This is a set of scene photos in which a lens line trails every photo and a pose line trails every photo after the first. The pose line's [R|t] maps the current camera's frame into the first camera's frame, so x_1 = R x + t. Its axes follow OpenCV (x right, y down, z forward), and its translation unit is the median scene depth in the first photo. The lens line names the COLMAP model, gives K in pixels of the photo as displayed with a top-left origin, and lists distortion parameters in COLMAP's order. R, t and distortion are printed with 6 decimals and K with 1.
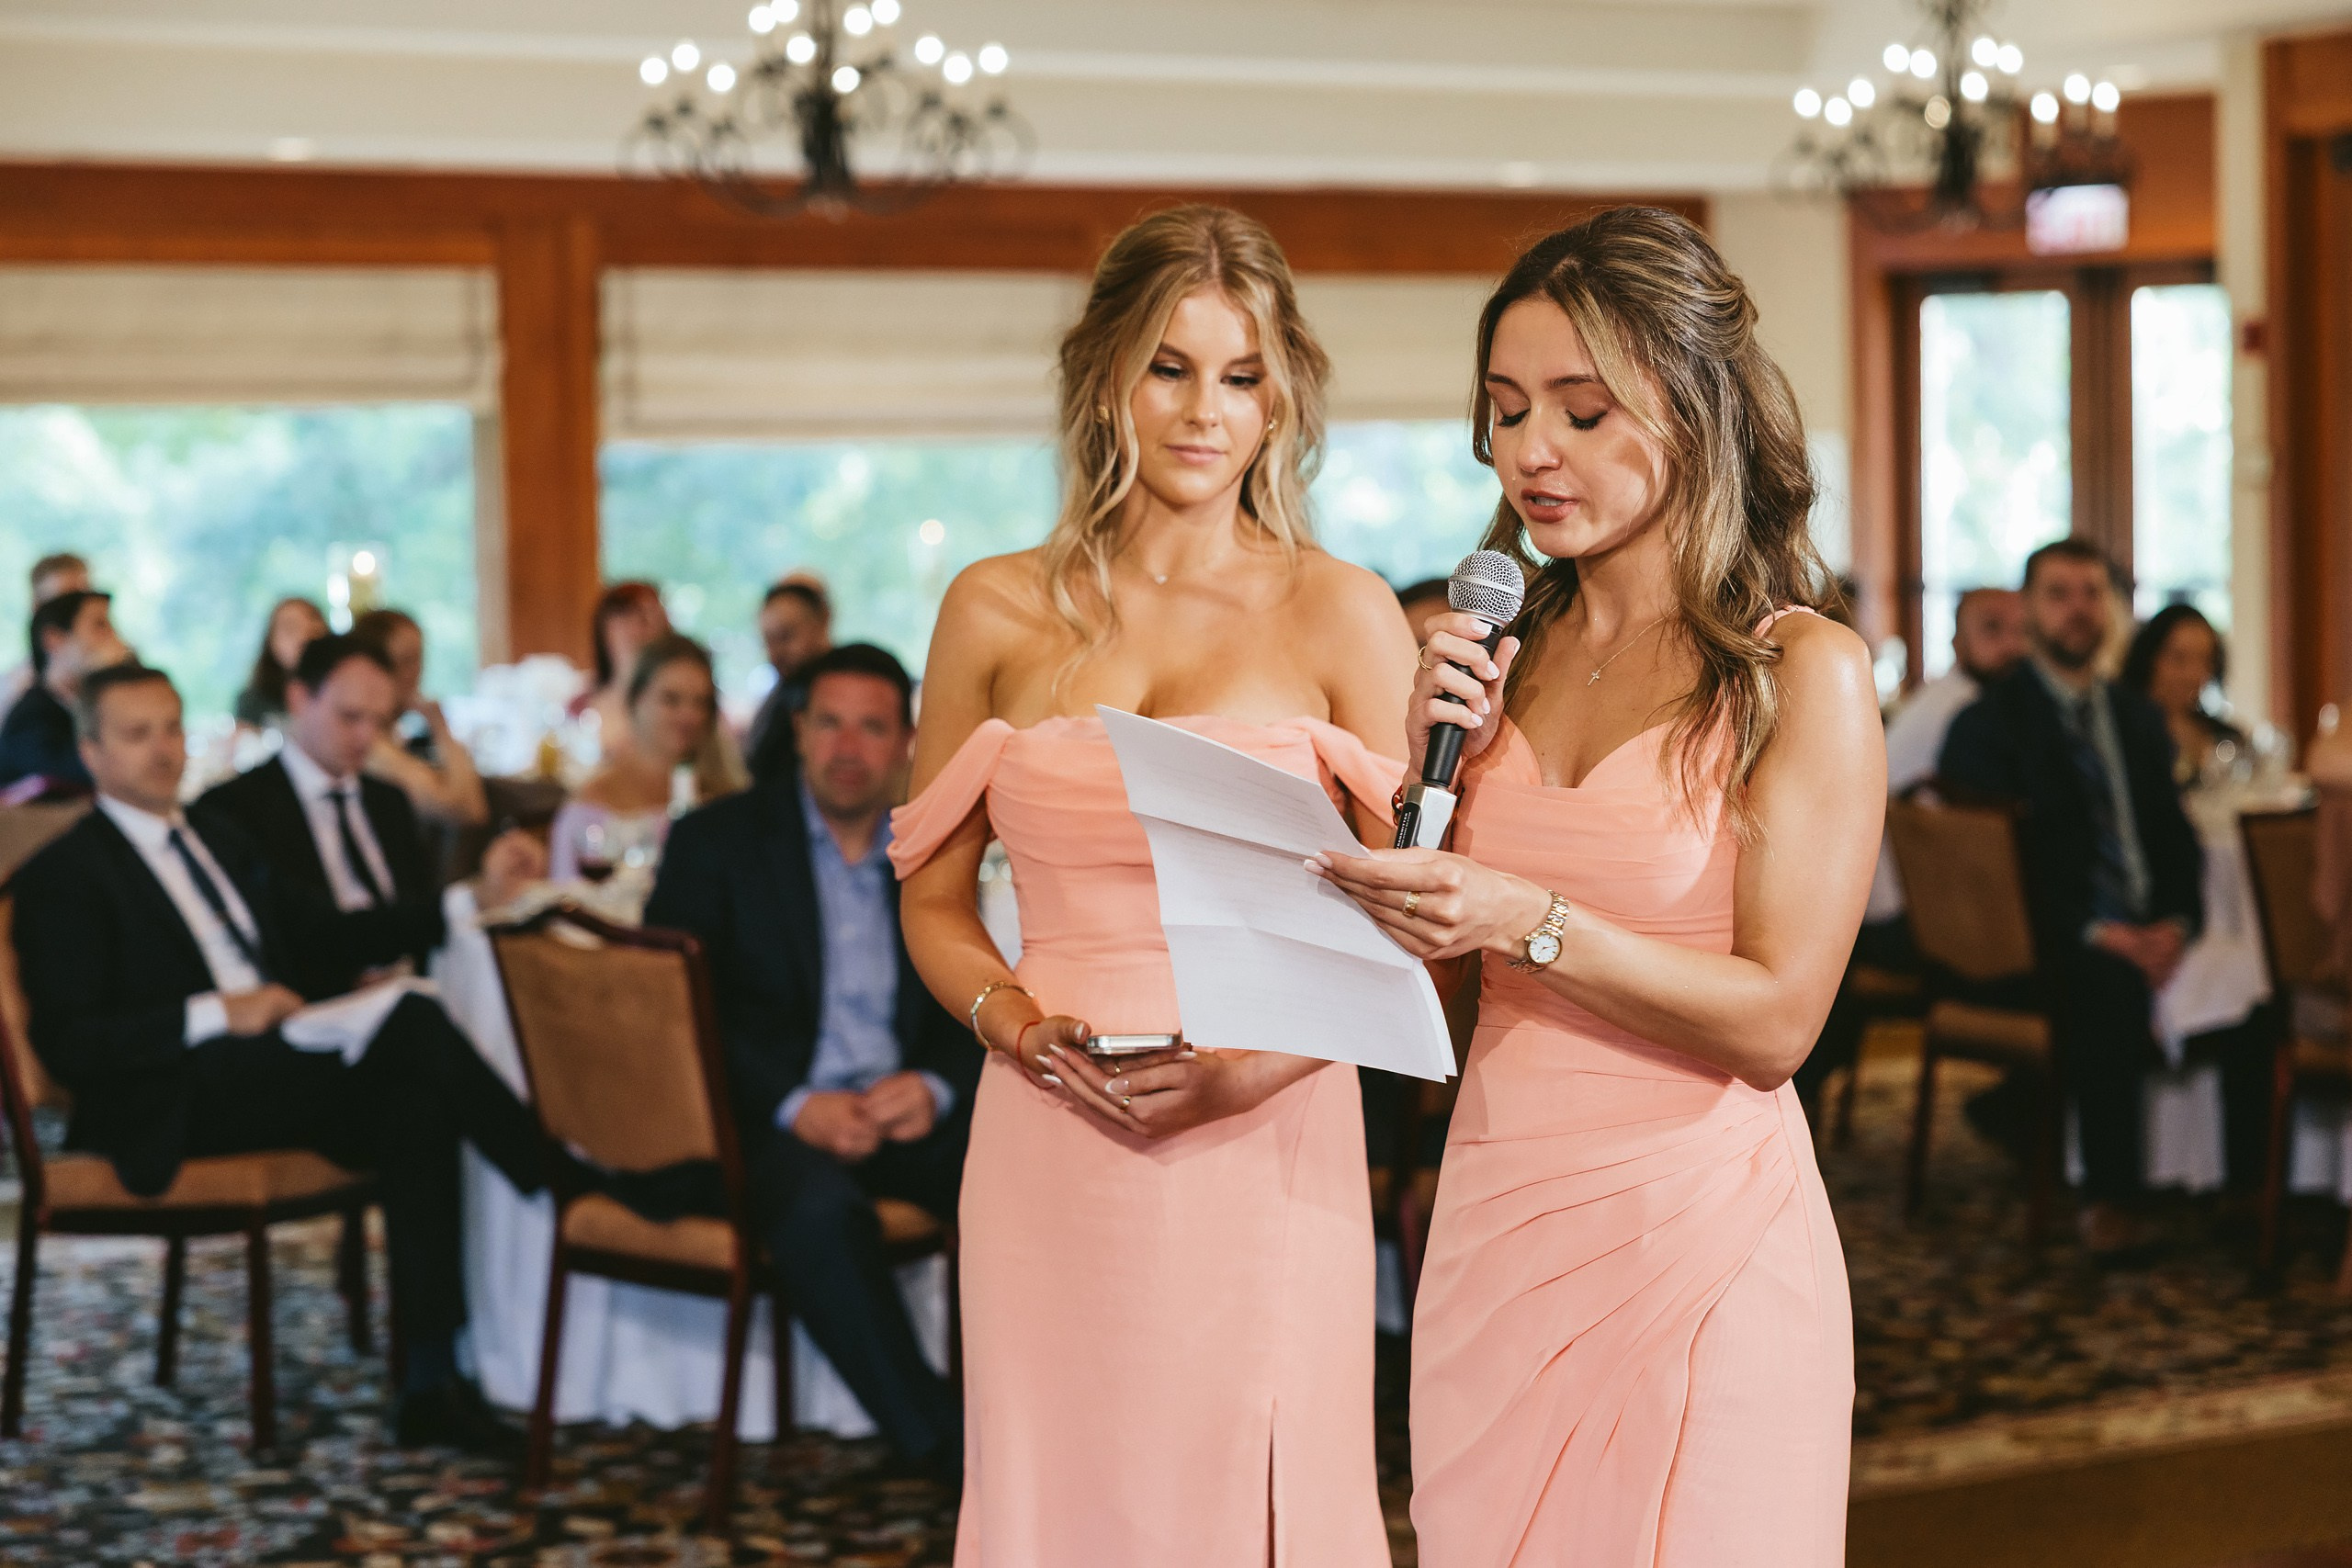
lens RADIAL K [[4689.7, 0, 1174.3], [0, 4689.7, 799.4], [0, 0, 1]] dist [0.052863, 0.000000]
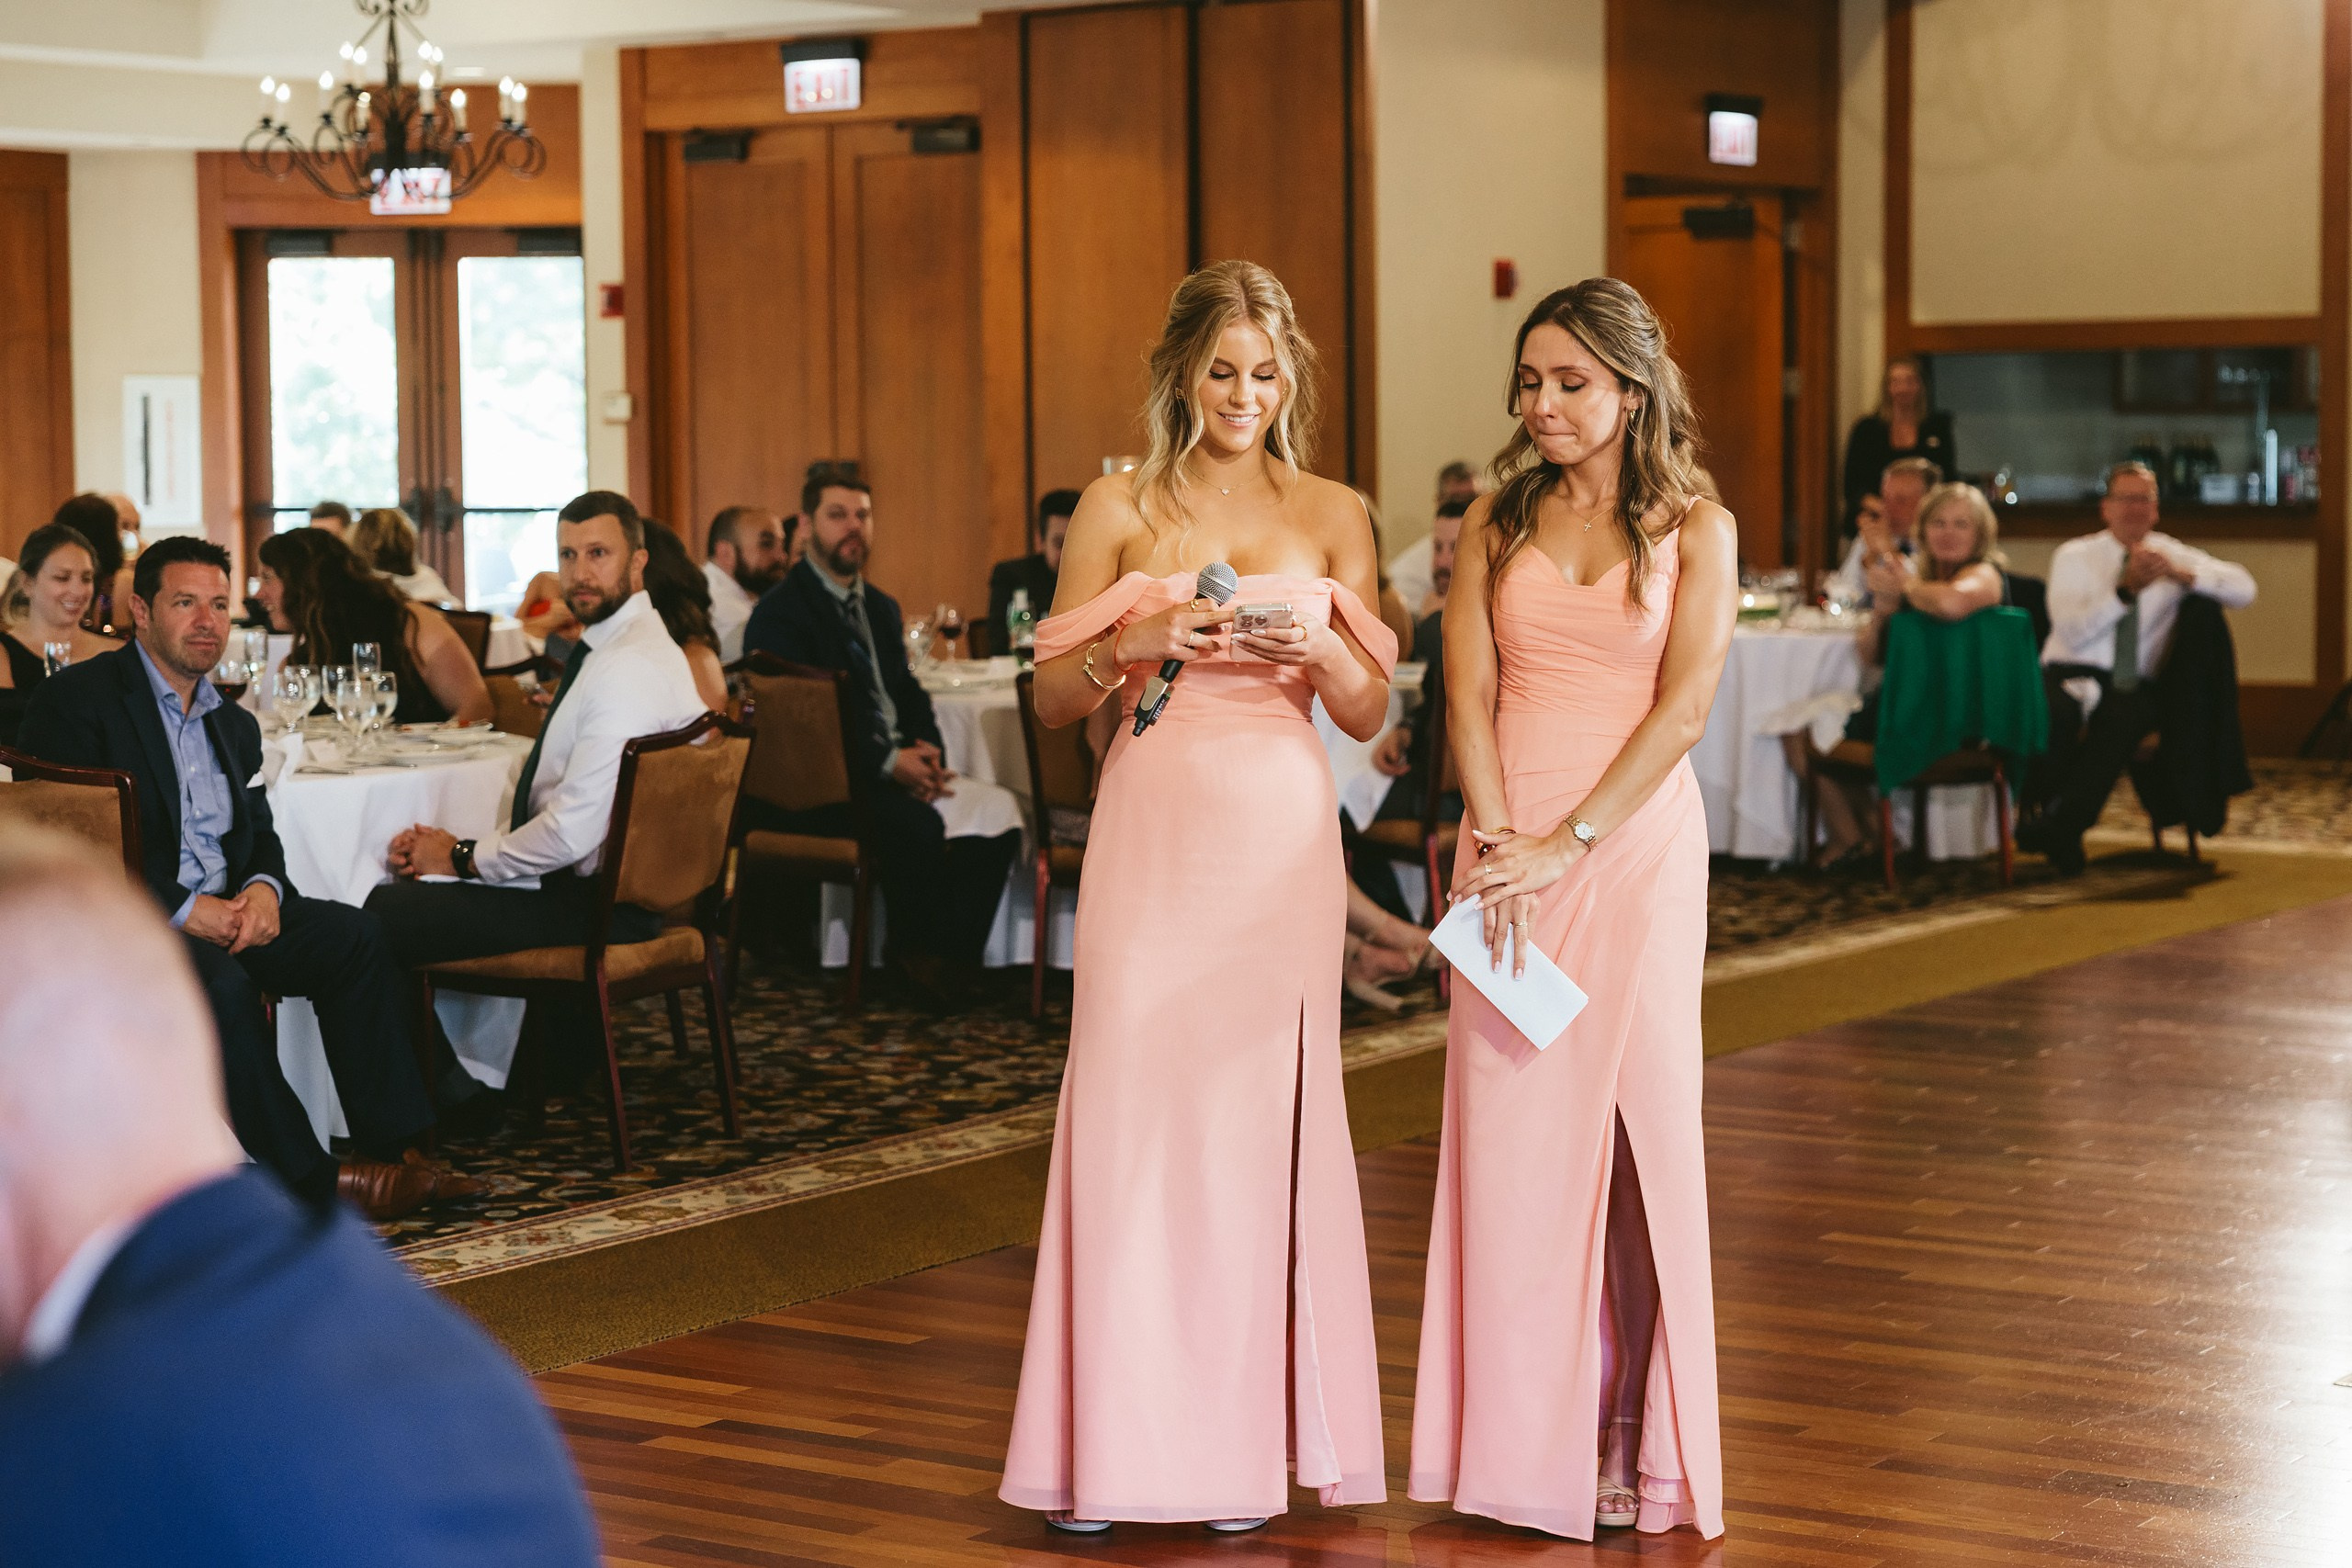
lens RADIAL K [[4756.5, 0, 1184.6], [0, 4756.5, 783.0], [0, 0, 1]] dist [-0.015337, 0.000000]
pose [[0.885580, -0.021957, 0.463967, -0.334952], [0.017845, 0.999753, 0.013252, 0.015609], [-0.464144, -0.003457, 0.885753, -0.203148]]
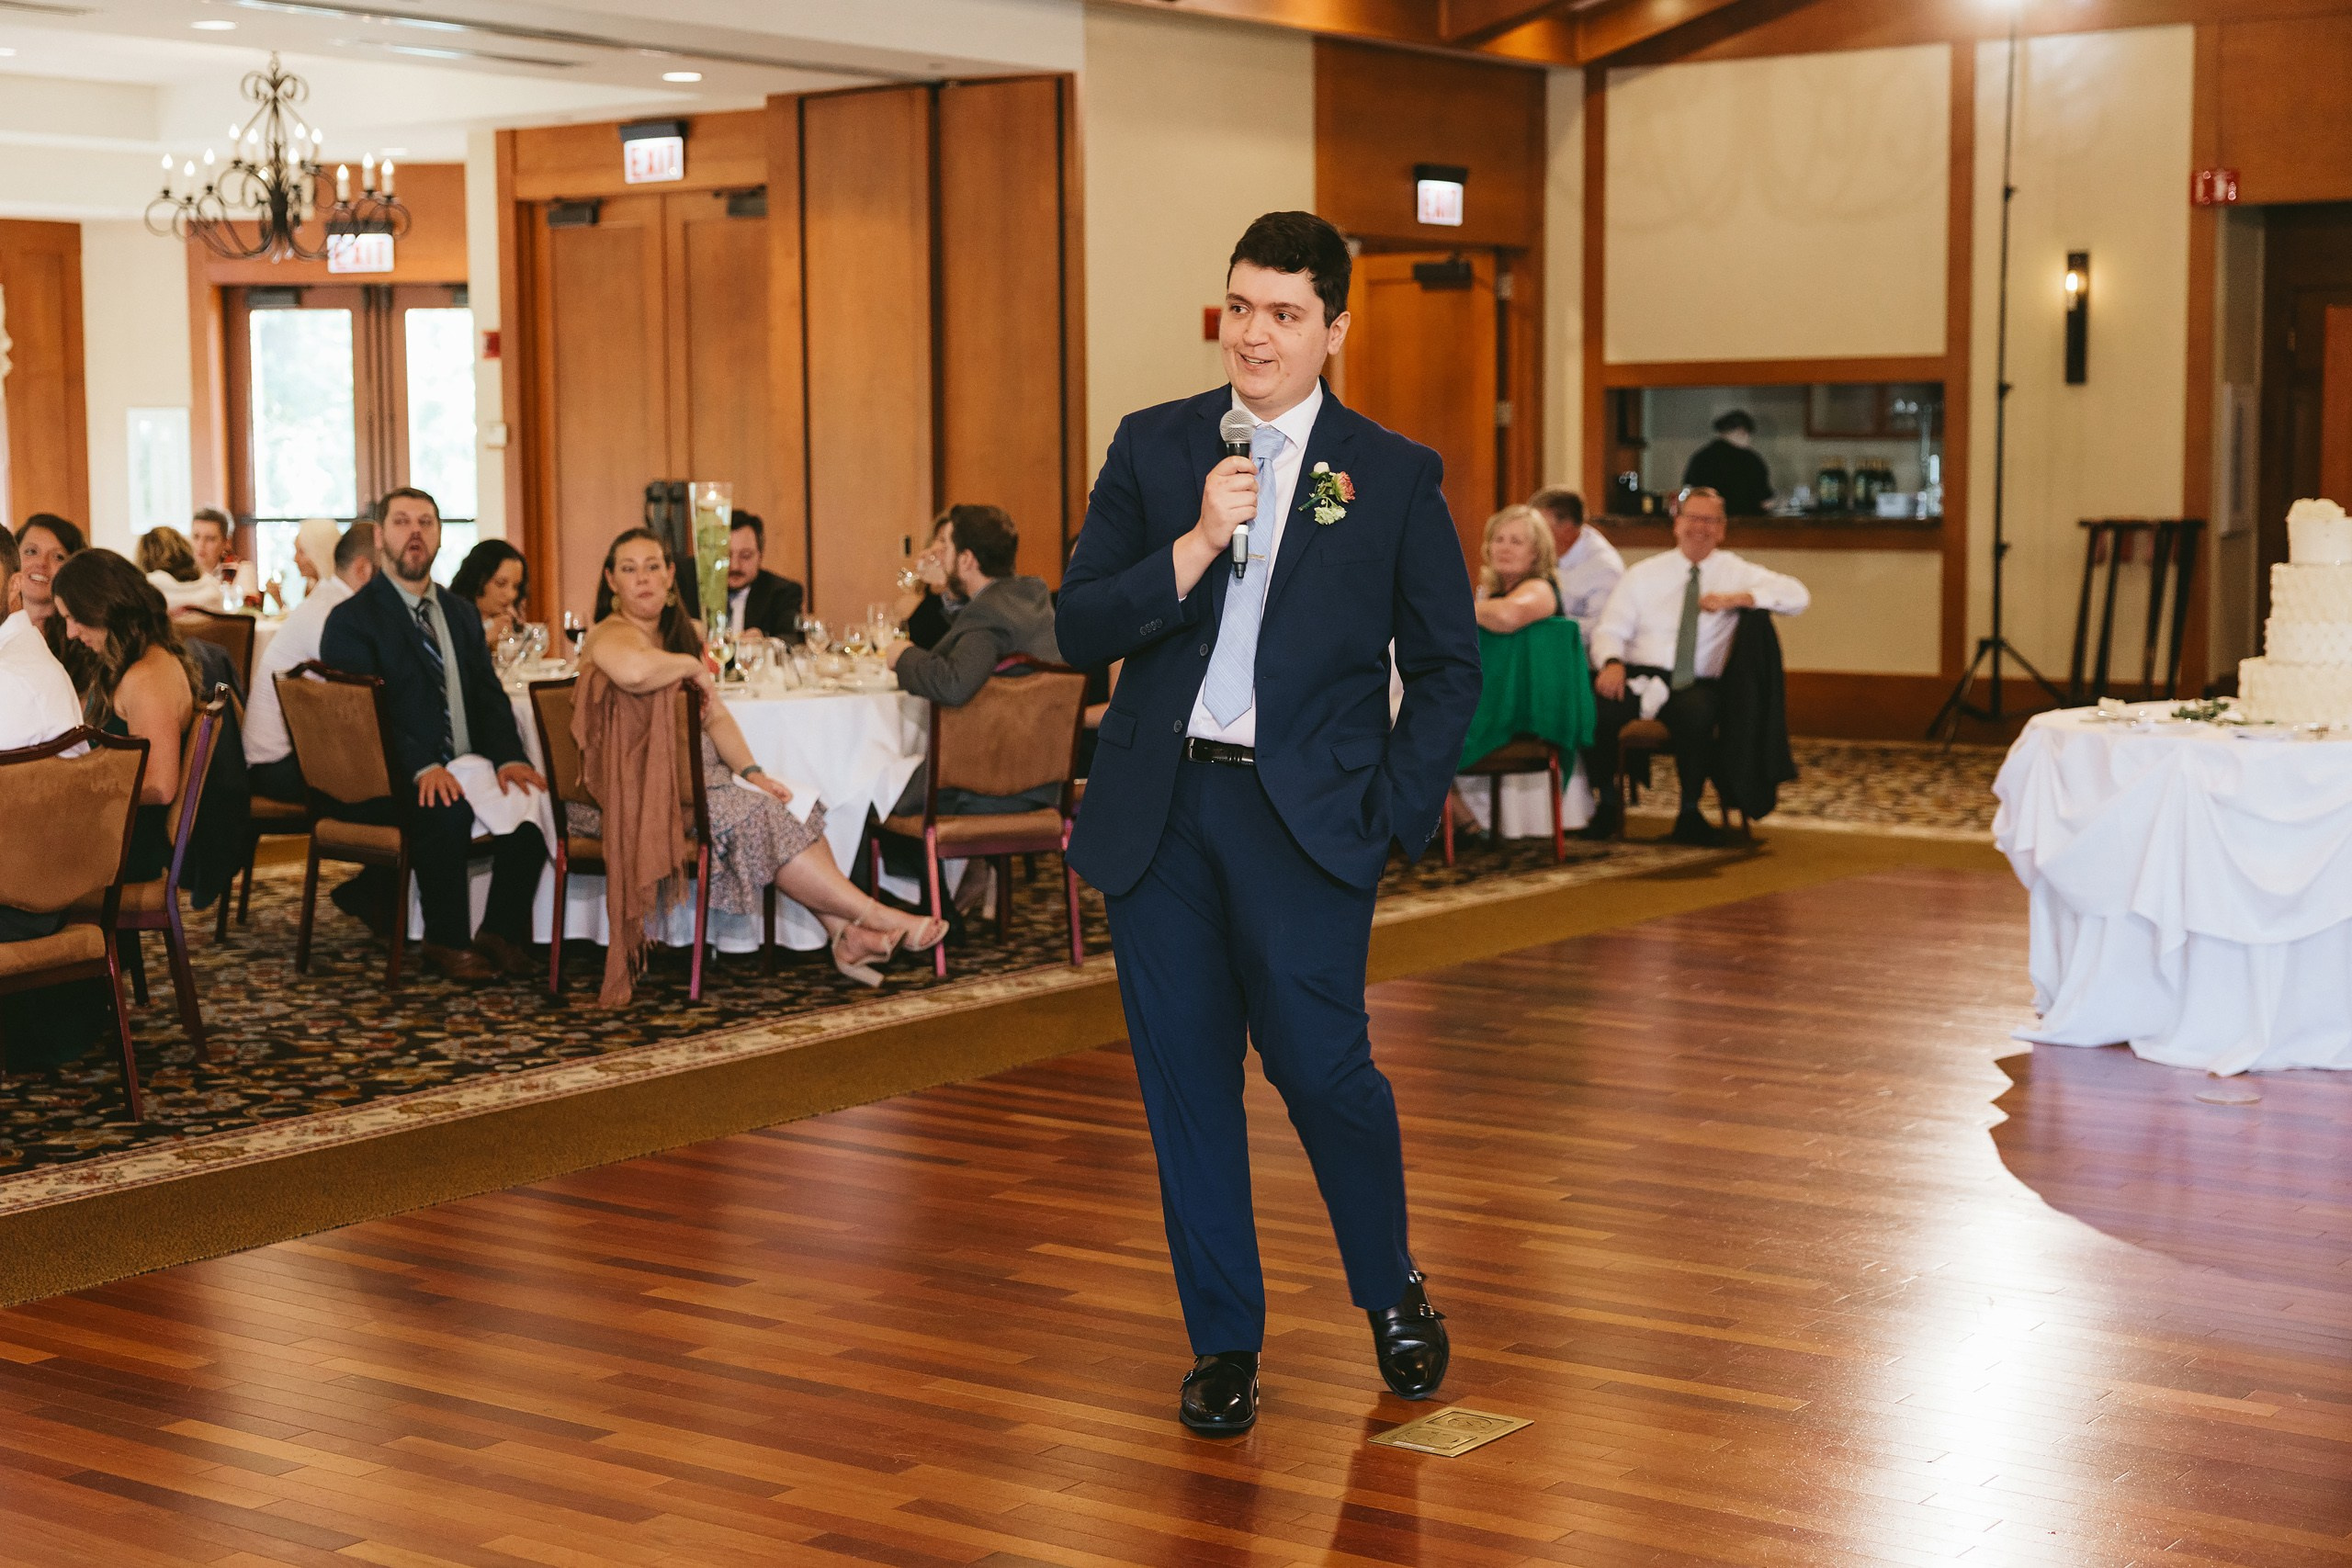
lens RADIAL K [[3593.0, 0, 1168.7], [0, 3593.0, 789.7], [0, 0, 1]] dist [-0.034490, 0.000000]
pose [[0.911299, -0.025790, 0.410936, -0.048014], [0.013510, 0.999372, 0.032762, 0.002597], [-0.411523, -0.024304, 0.911075, -0.089022]]
